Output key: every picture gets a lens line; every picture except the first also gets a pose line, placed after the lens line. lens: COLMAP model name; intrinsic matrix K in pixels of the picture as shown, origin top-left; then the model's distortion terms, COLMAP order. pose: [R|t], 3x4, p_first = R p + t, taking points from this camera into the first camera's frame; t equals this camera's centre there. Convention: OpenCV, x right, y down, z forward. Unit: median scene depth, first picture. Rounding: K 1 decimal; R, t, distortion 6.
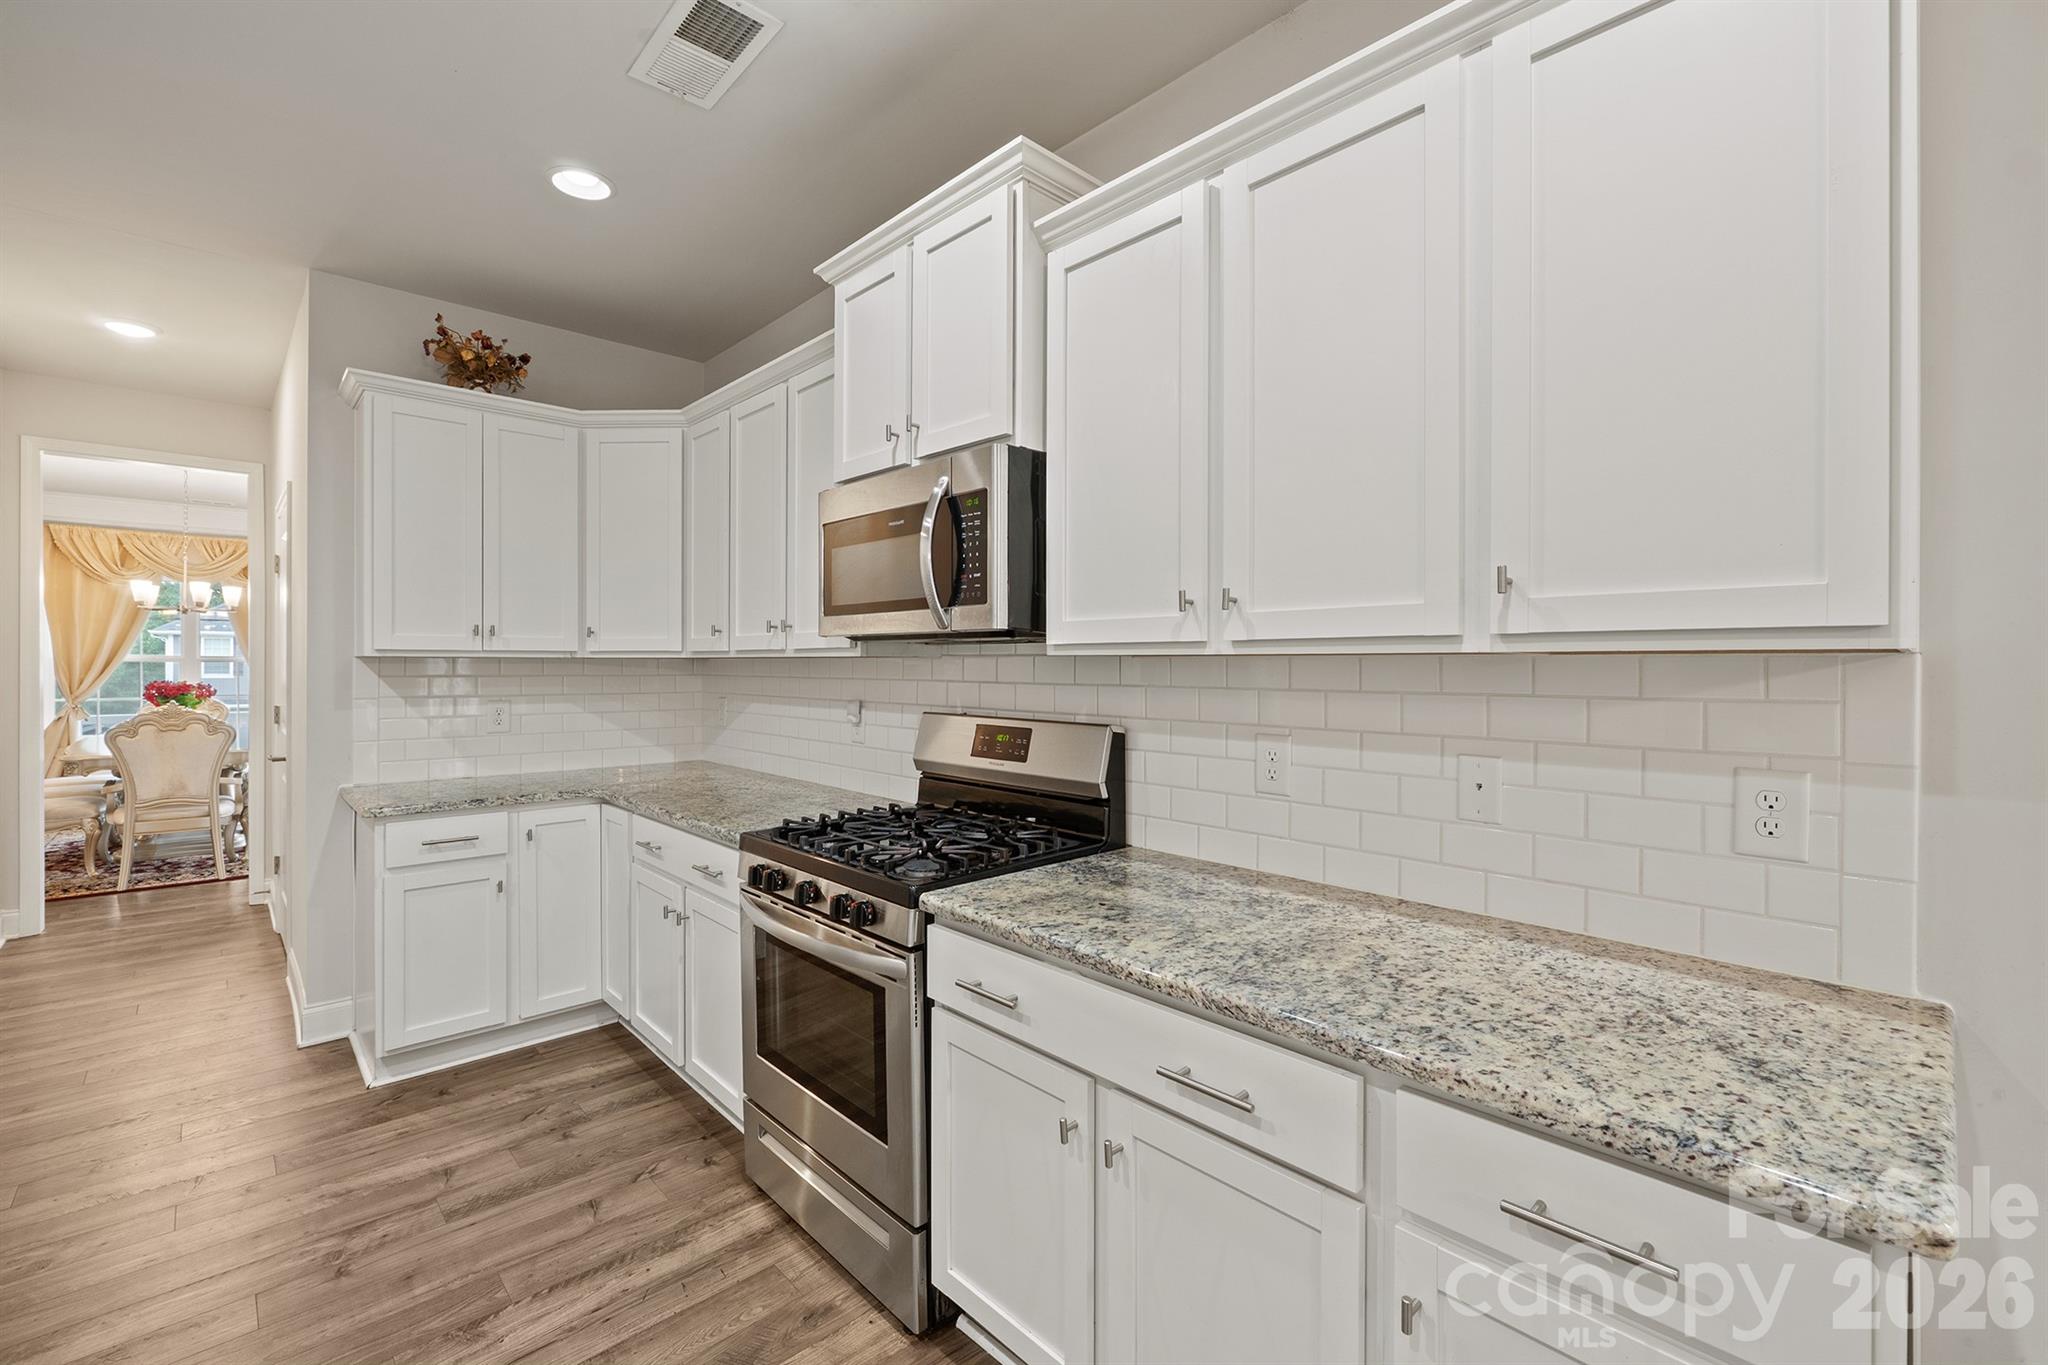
lens RADIAL K [[859.3, 0, 1033.5], [0, 859.3, 668.1], [0, 0, 1]] dist [-0.008187, 0.000219]
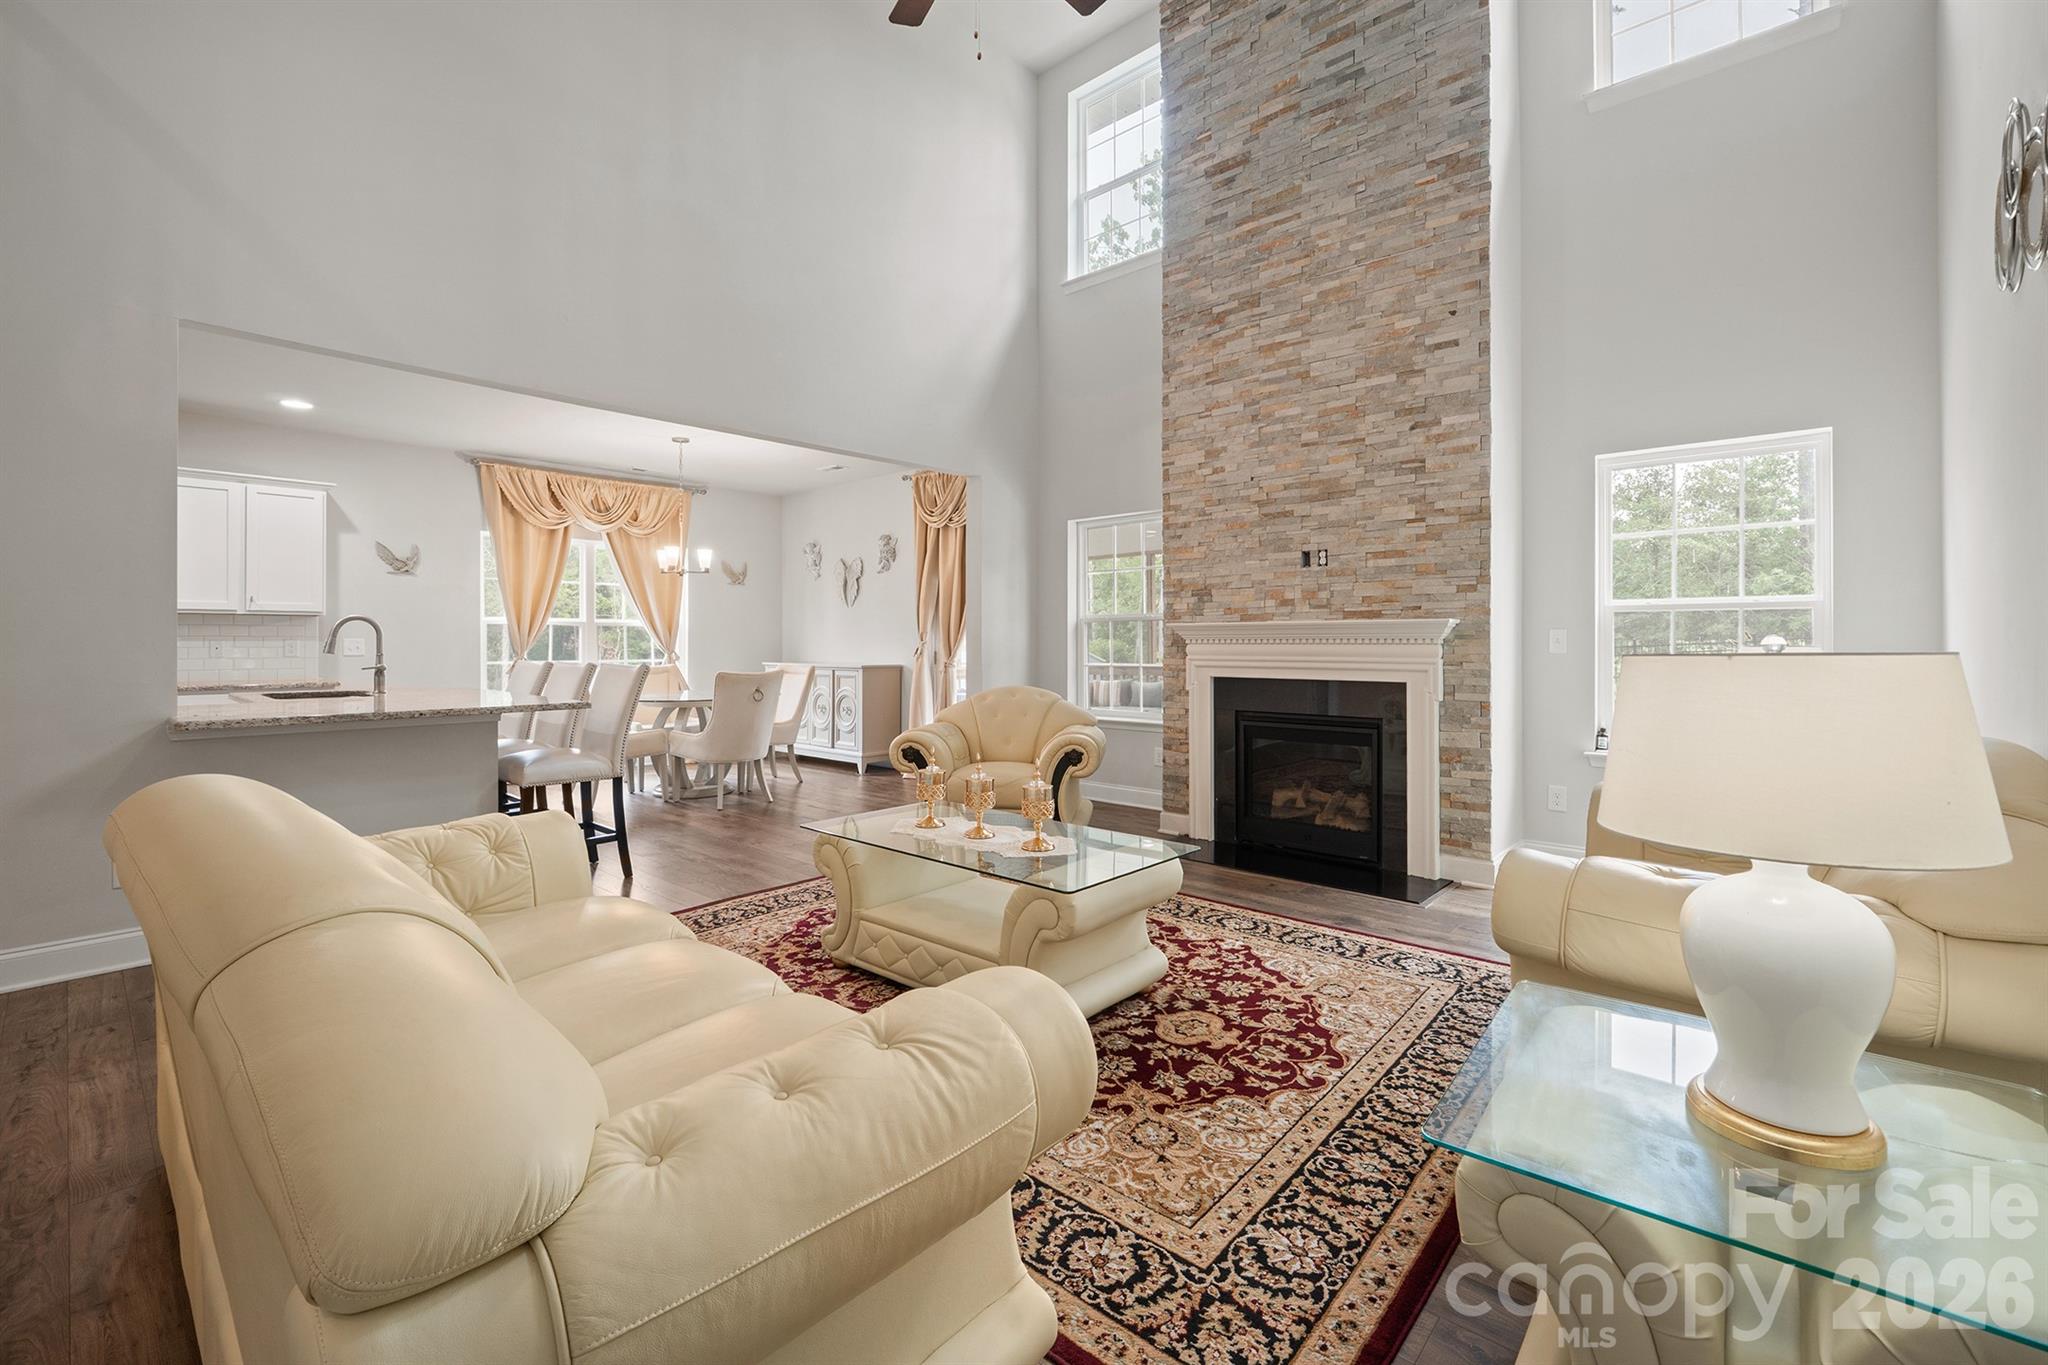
lens RADIAL K [[859.3, 0, 1040.7], [0, 859.3, 643.9], [0, 0, 1]] dist [-0.008187, 0.000219]
pose [[-0.082176, -0.004314, 0.996608, -2.905282], [0.003984, 0.999981, 0.004657, 0.090945], [-0.996610, 0.004354, -0.082157, -1.922293]]
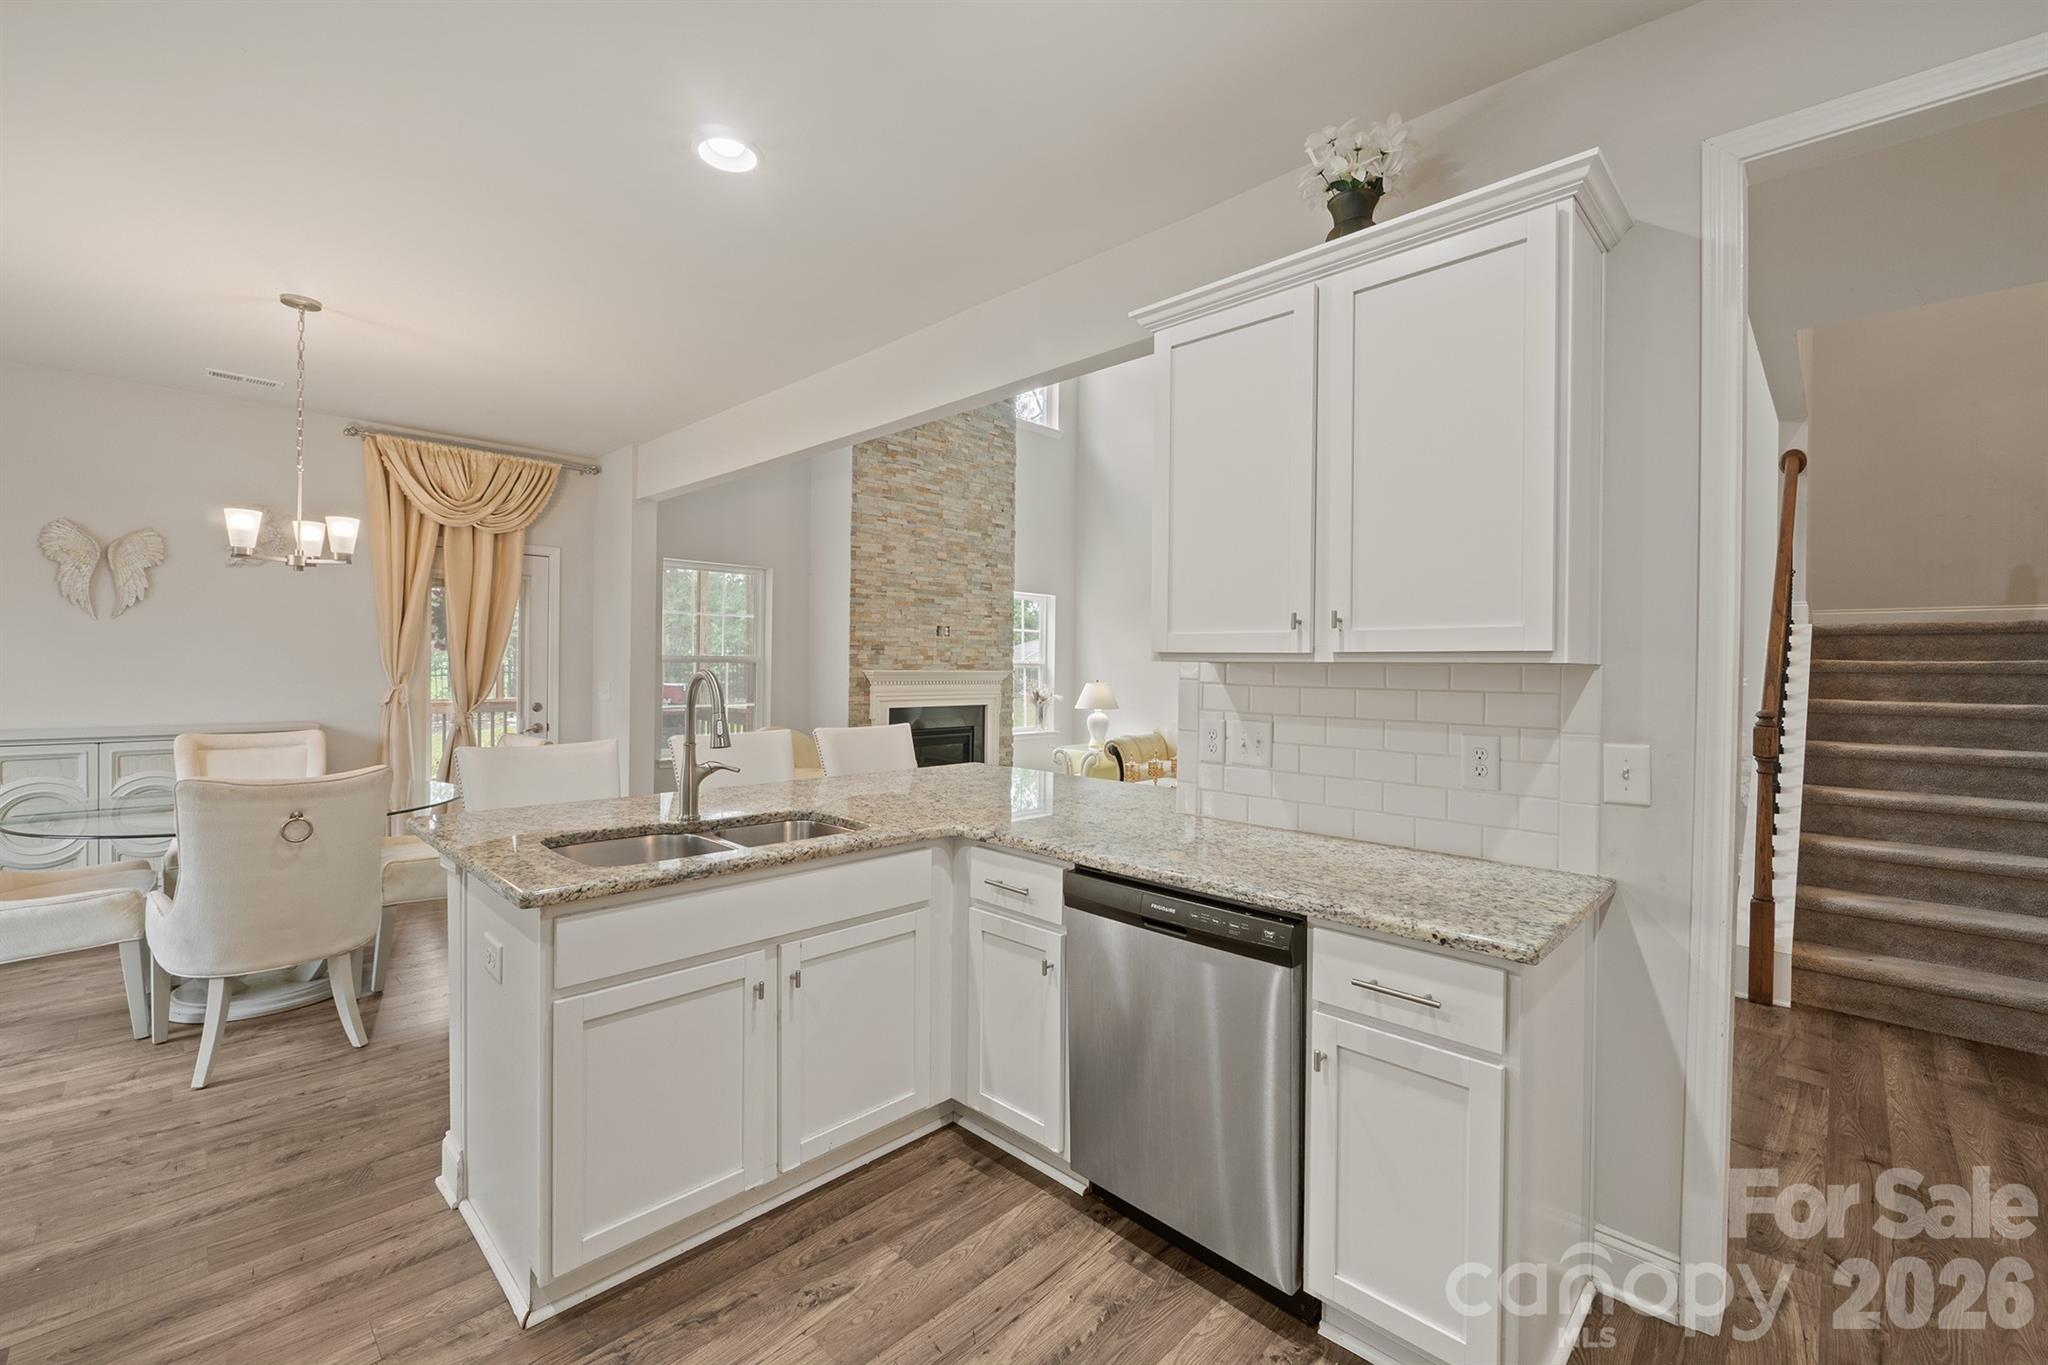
lens RADIAL K [[859.3, 0, 1020.1], [0, 859.3, 668.0], [0, 0, 1]] dist [-0.008187, 0.000219]
pose [[-0.999462, -0.014840, -0.029246, -0.790237], [-0.015098, 0.999849, 0.008629, -0.006933], [0.029114, 0.009066, -0.999535, 1.040696]]
